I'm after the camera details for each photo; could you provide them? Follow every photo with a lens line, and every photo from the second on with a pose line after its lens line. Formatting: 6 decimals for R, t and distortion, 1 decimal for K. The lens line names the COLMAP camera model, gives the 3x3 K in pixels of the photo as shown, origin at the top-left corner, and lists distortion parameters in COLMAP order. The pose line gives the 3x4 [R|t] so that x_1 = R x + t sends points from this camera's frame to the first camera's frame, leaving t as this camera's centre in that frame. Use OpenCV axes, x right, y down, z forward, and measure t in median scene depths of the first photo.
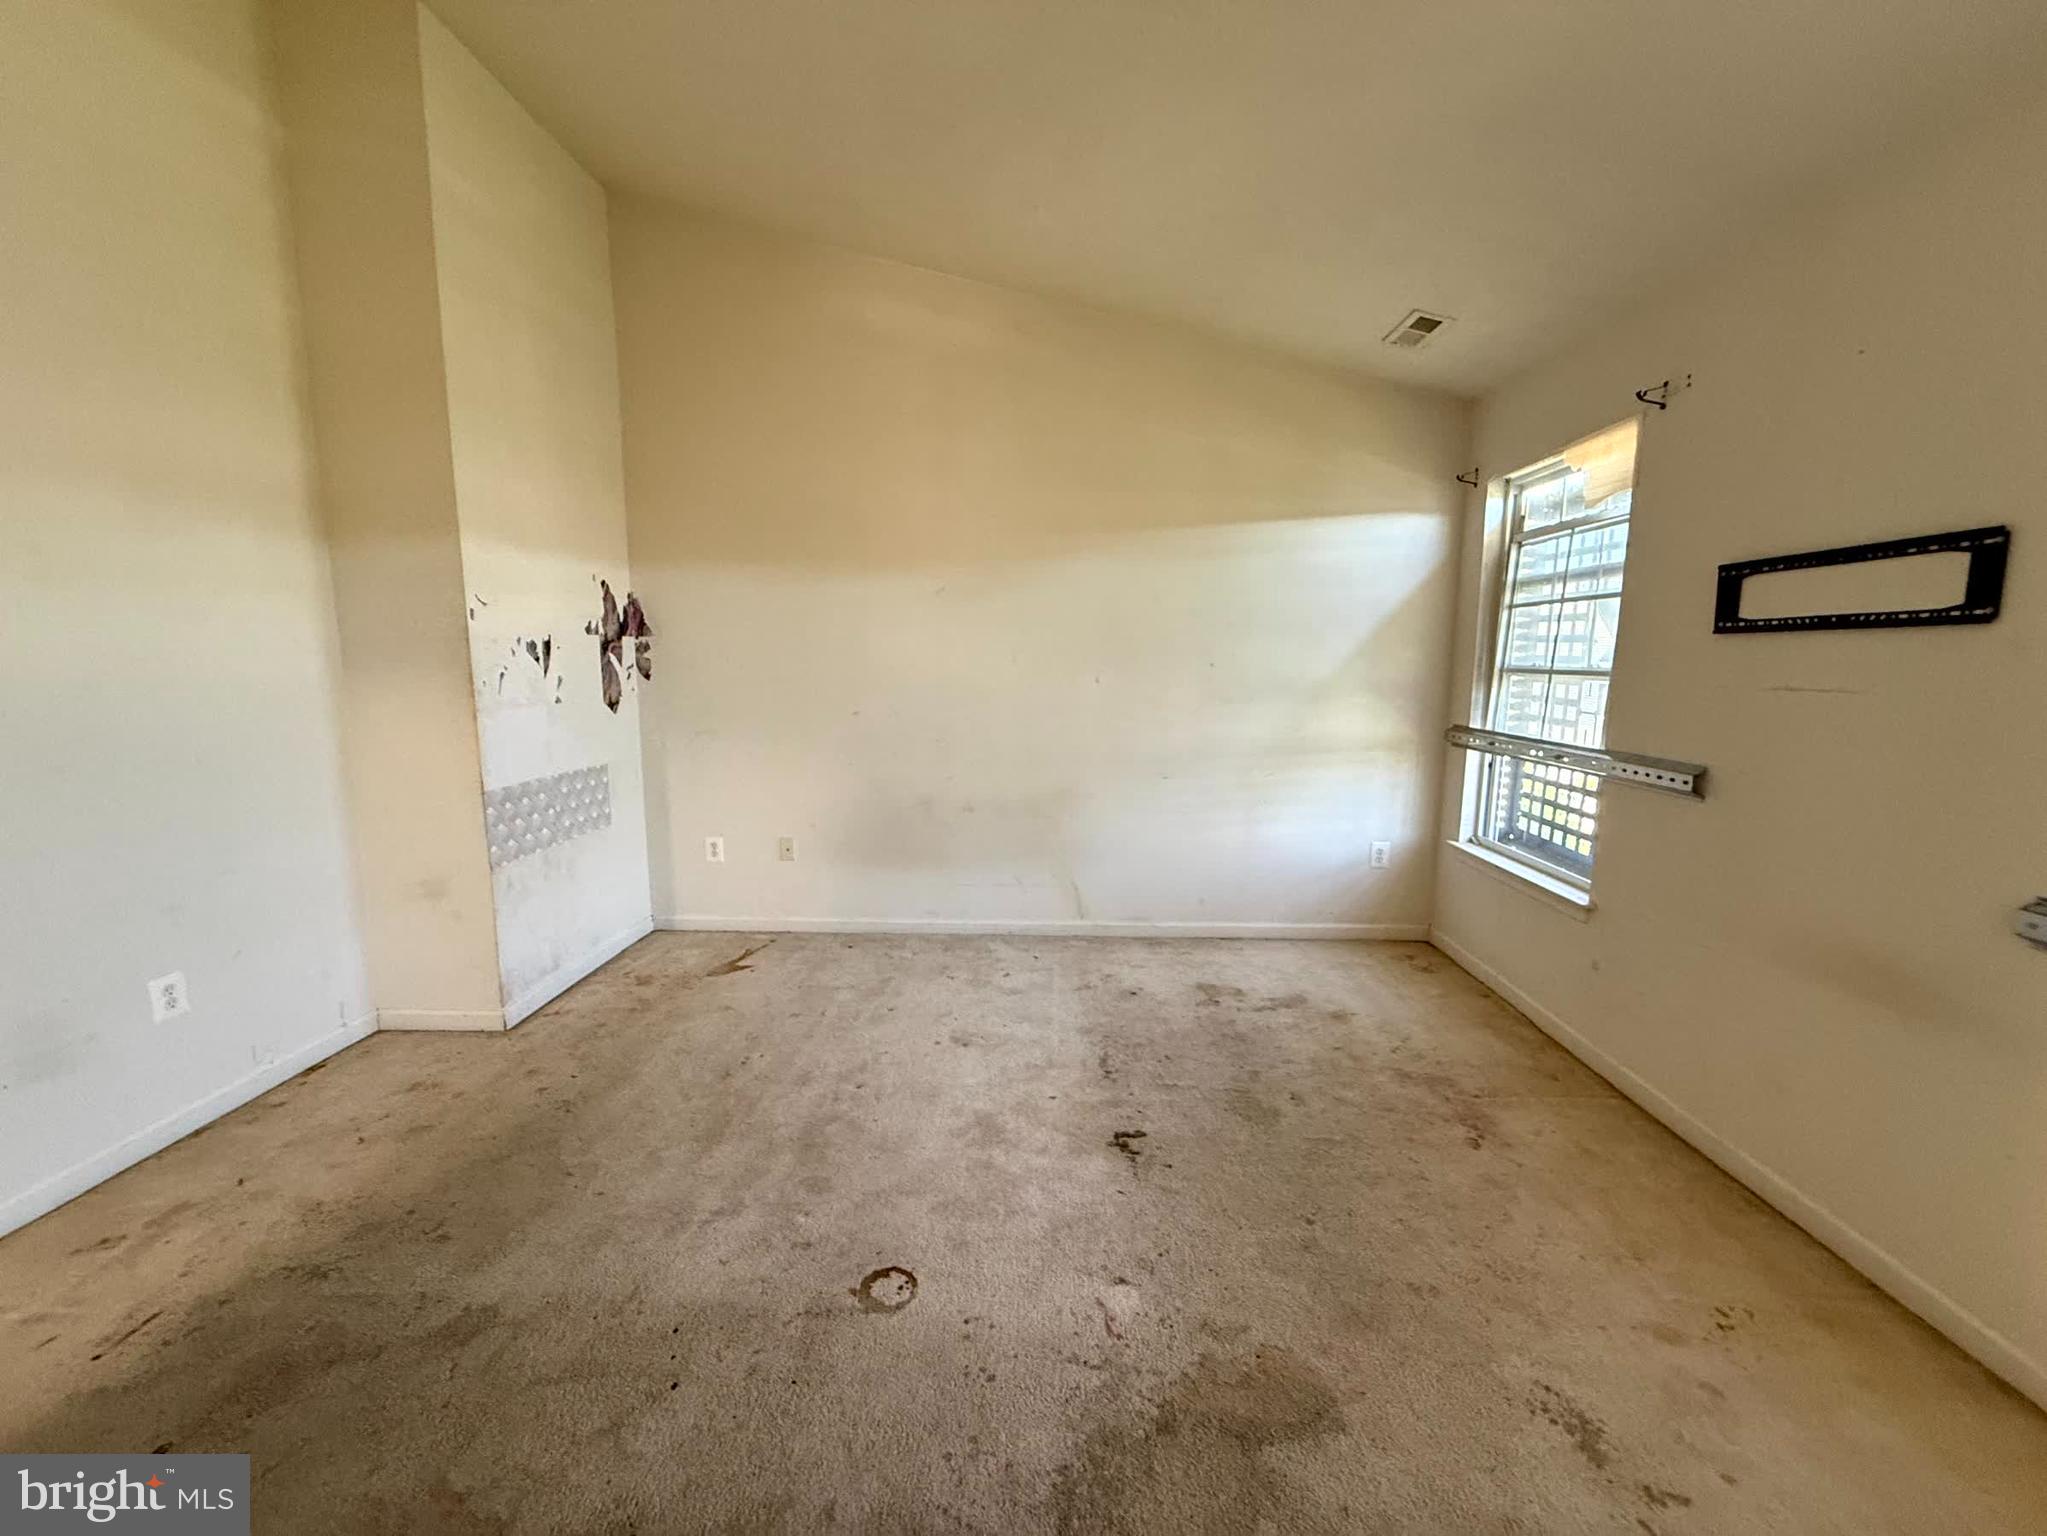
lens RADIAL K [[817.9, 0, 1011.2], [0, 817.9, 770.9], [0, 0, 1]] dist [-0.000542, 0.001055]
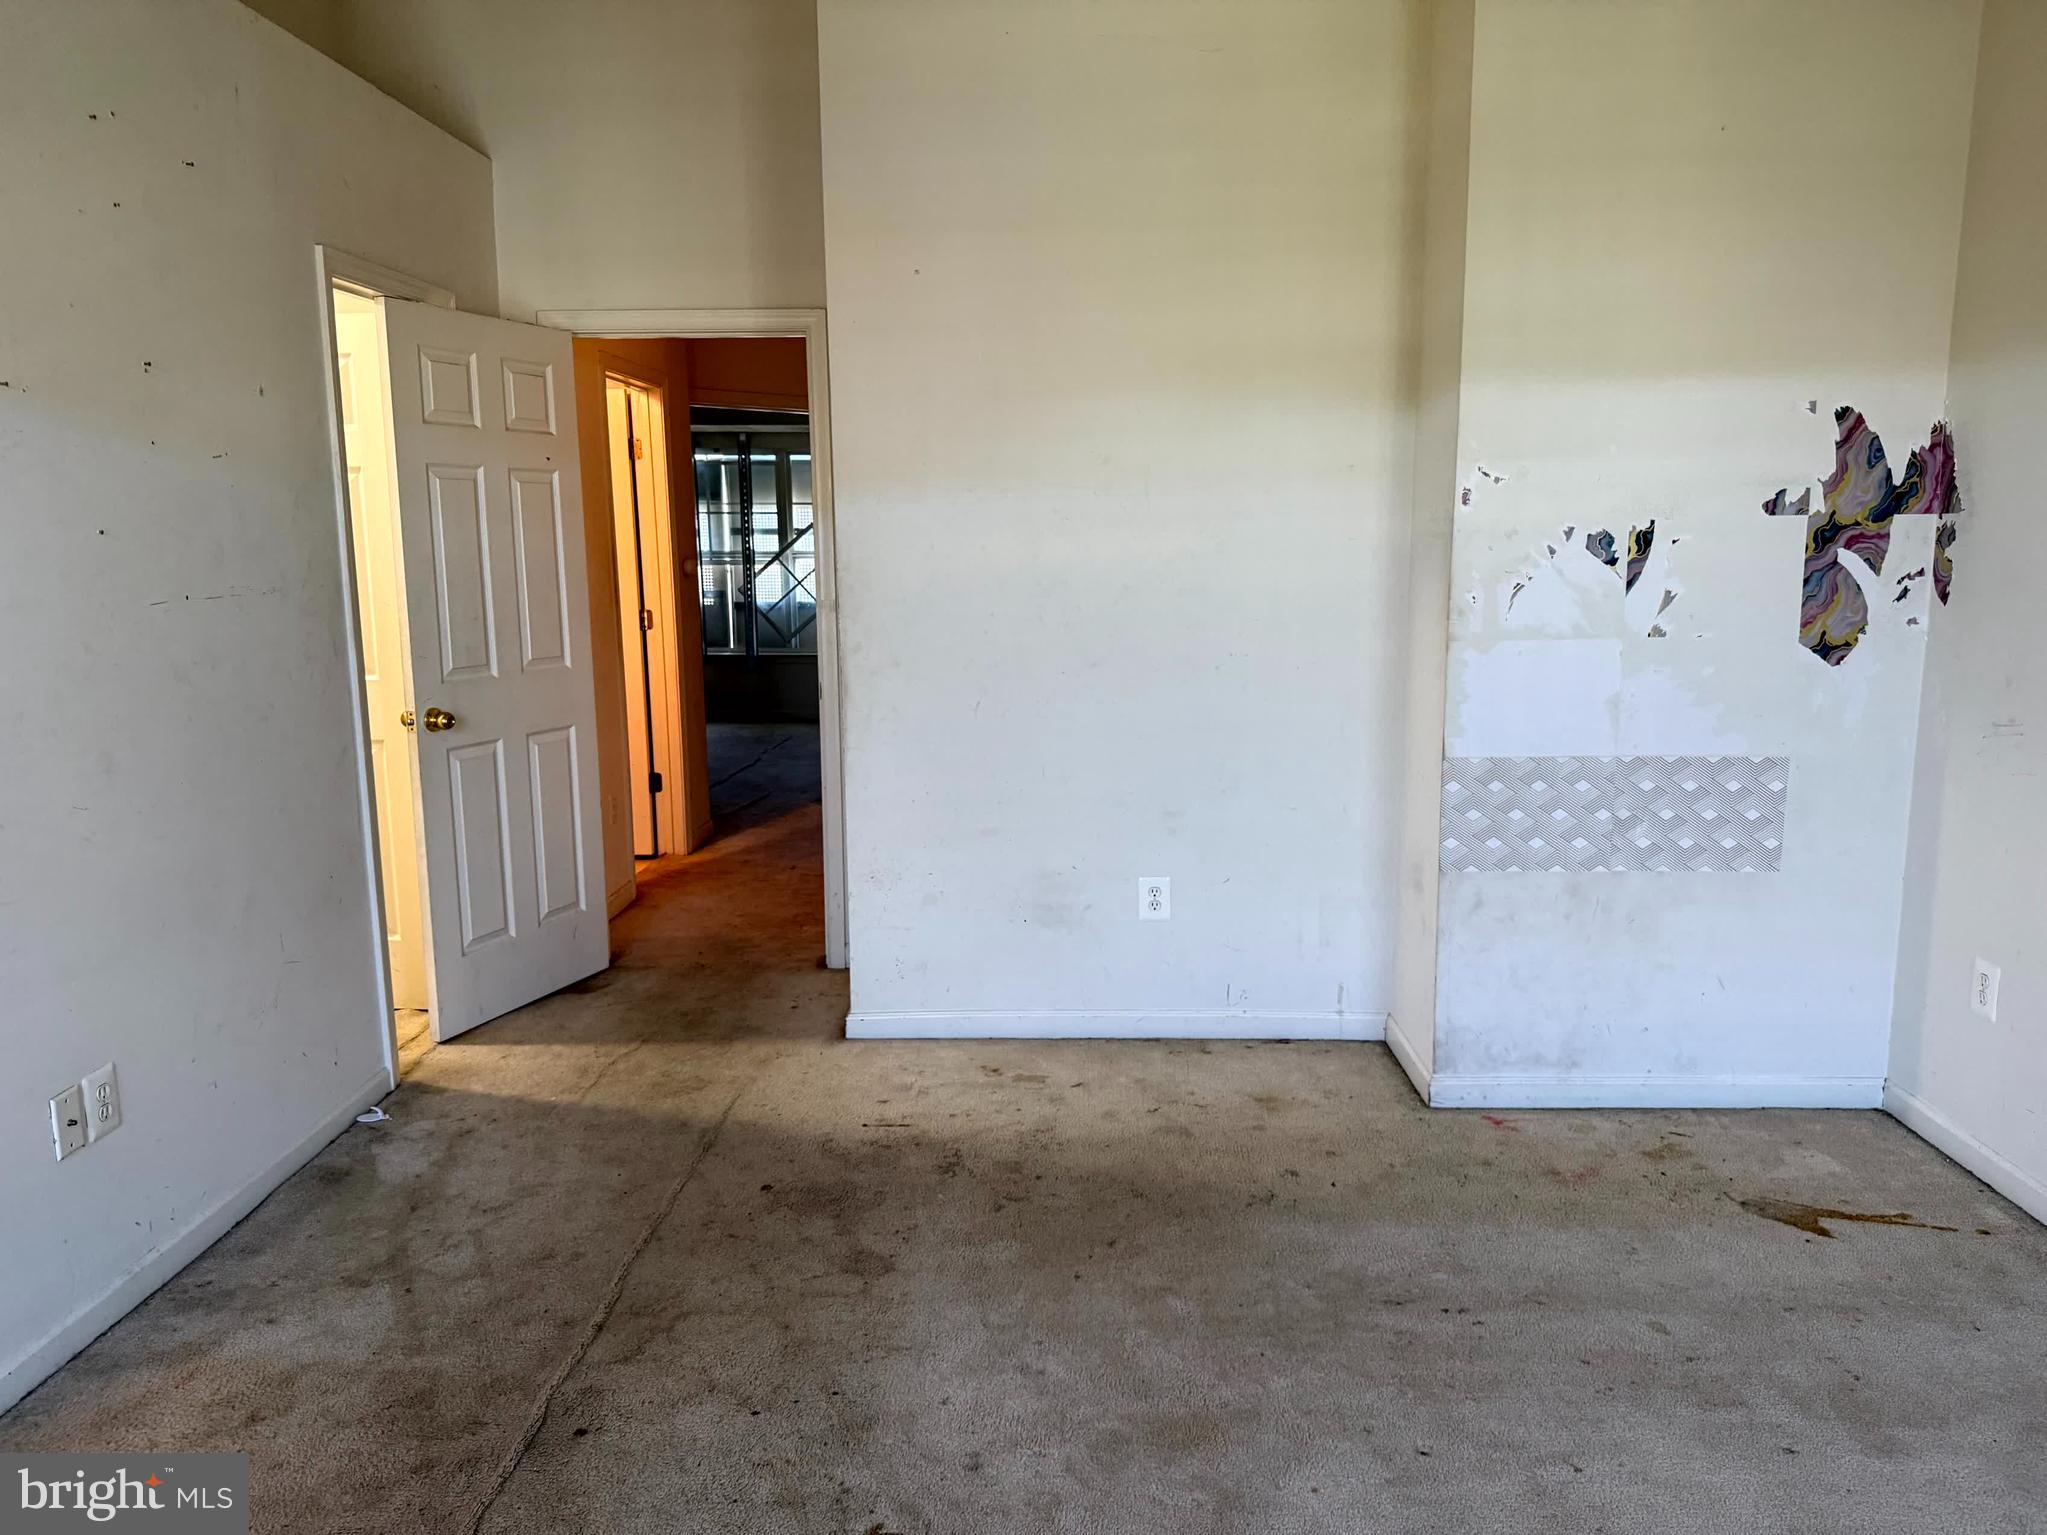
lens RADIAL K [[1472.0, 0, 1052.2], [0, 1472.0, 764.8], [0, 0, 1]] dist [0.061232, -0.071759]
pose [[0.021902, 0.159477, -0.986959, 0.510622], [-0.130139, 0.979251, 0.155344, -0.104887], [0.991254, 0.125039, 0.042202, 0.554899]]
